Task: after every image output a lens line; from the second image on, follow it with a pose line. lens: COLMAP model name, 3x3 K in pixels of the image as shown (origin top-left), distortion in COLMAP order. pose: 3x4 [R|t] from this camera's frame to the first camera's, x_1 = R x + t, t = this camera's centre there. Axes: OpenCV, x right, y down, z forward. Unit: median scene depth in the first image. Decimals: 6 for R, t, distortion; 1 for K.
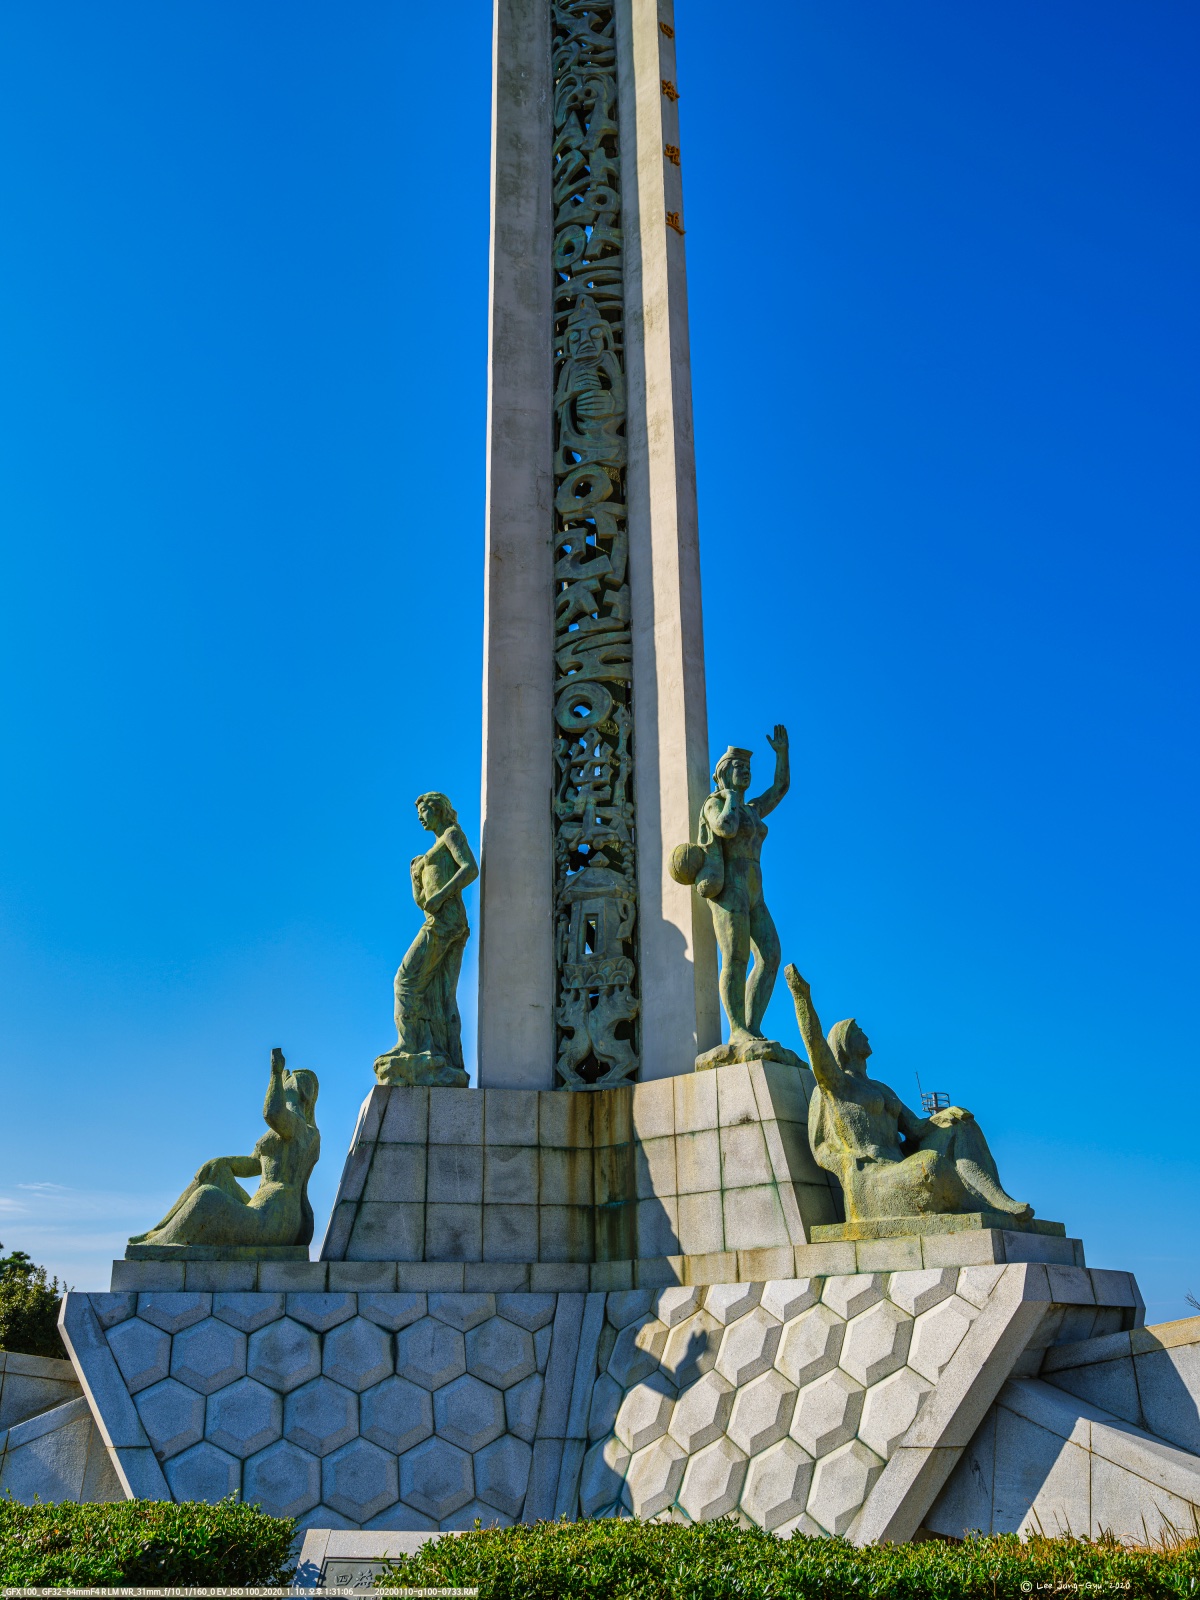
lens RADIAL K [[1473.8, 0, 600.0], [0, 1473.8, 800.0], [0, 0, 1]] dist [-0.000119, -0.011974]
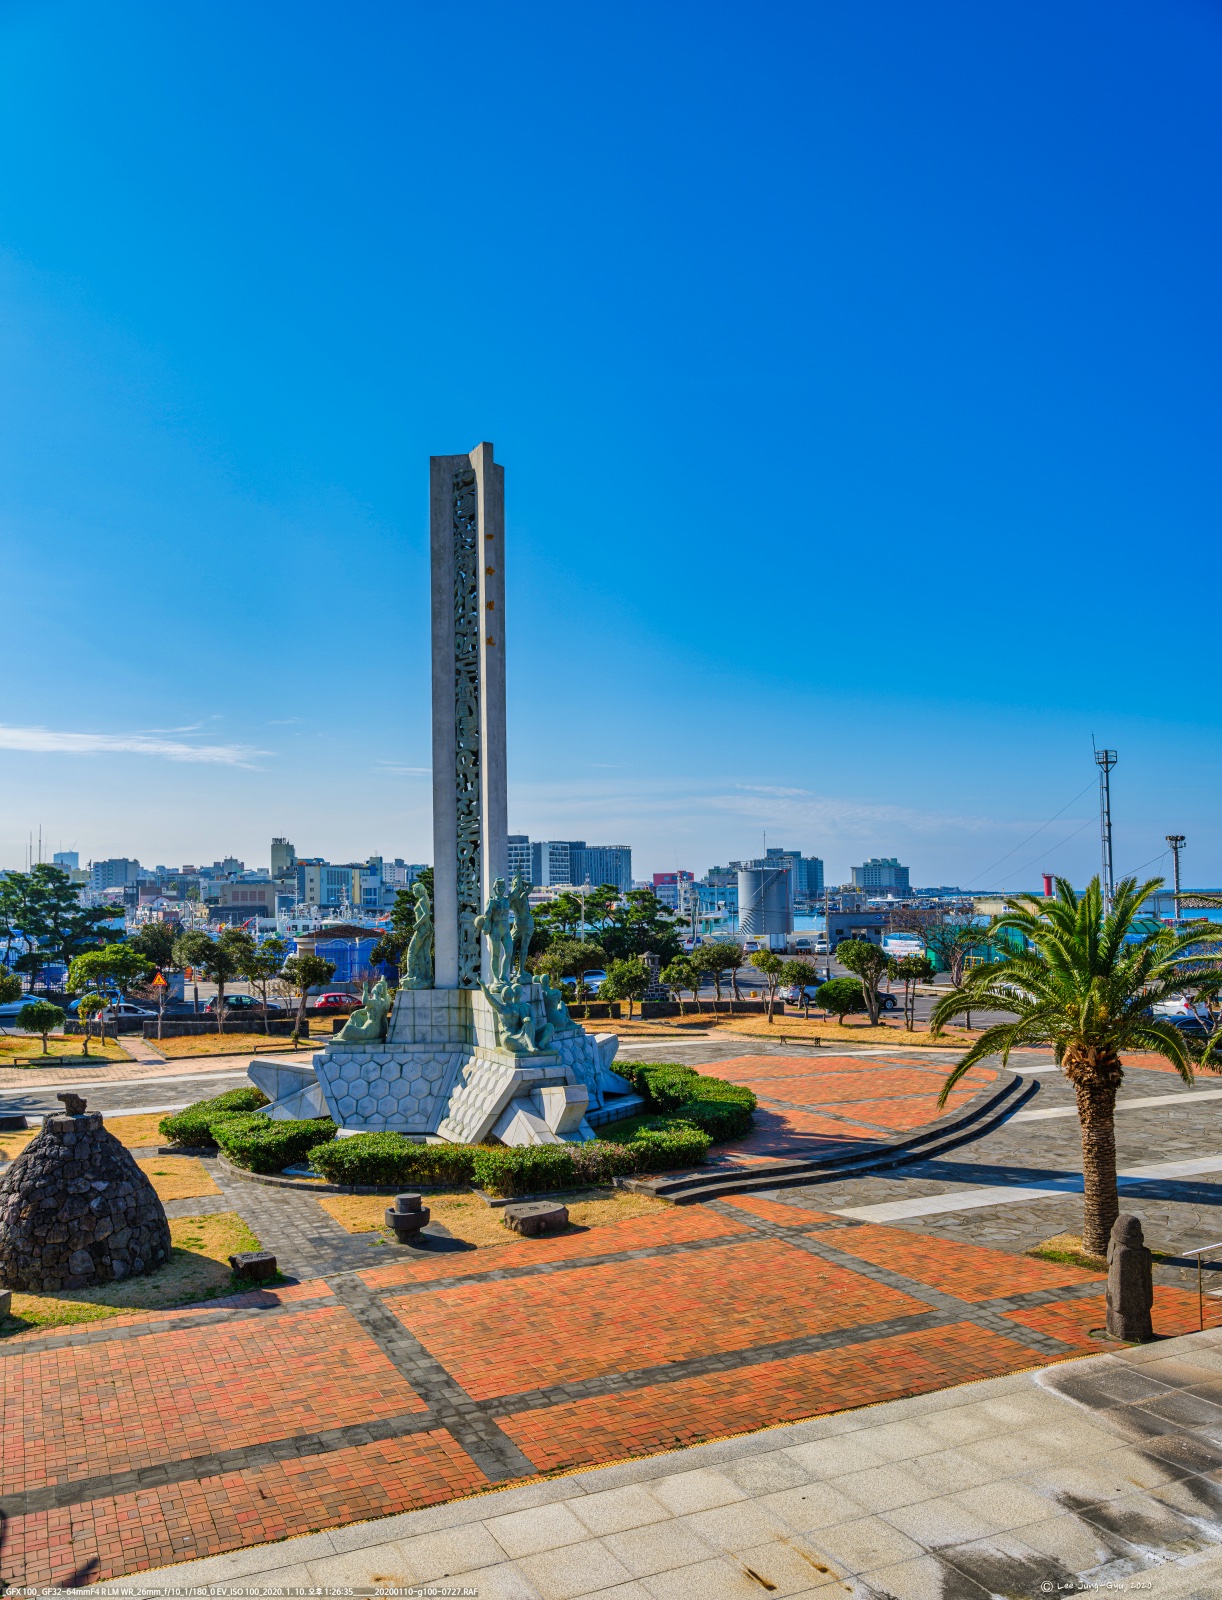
lens RADIAL K [[1243.3, 0, 624.8], [0, 1243.3, 847.8], [0, 0, 1]] dist [-0.004974, 0.001879]
pose [[0.951645, -0.018357, -0.306650, 1.169670], [0.118107, 0.943353, 0.310058, -0.891463], [0.283587, -0.331283, 0.899906, -1.209435]]
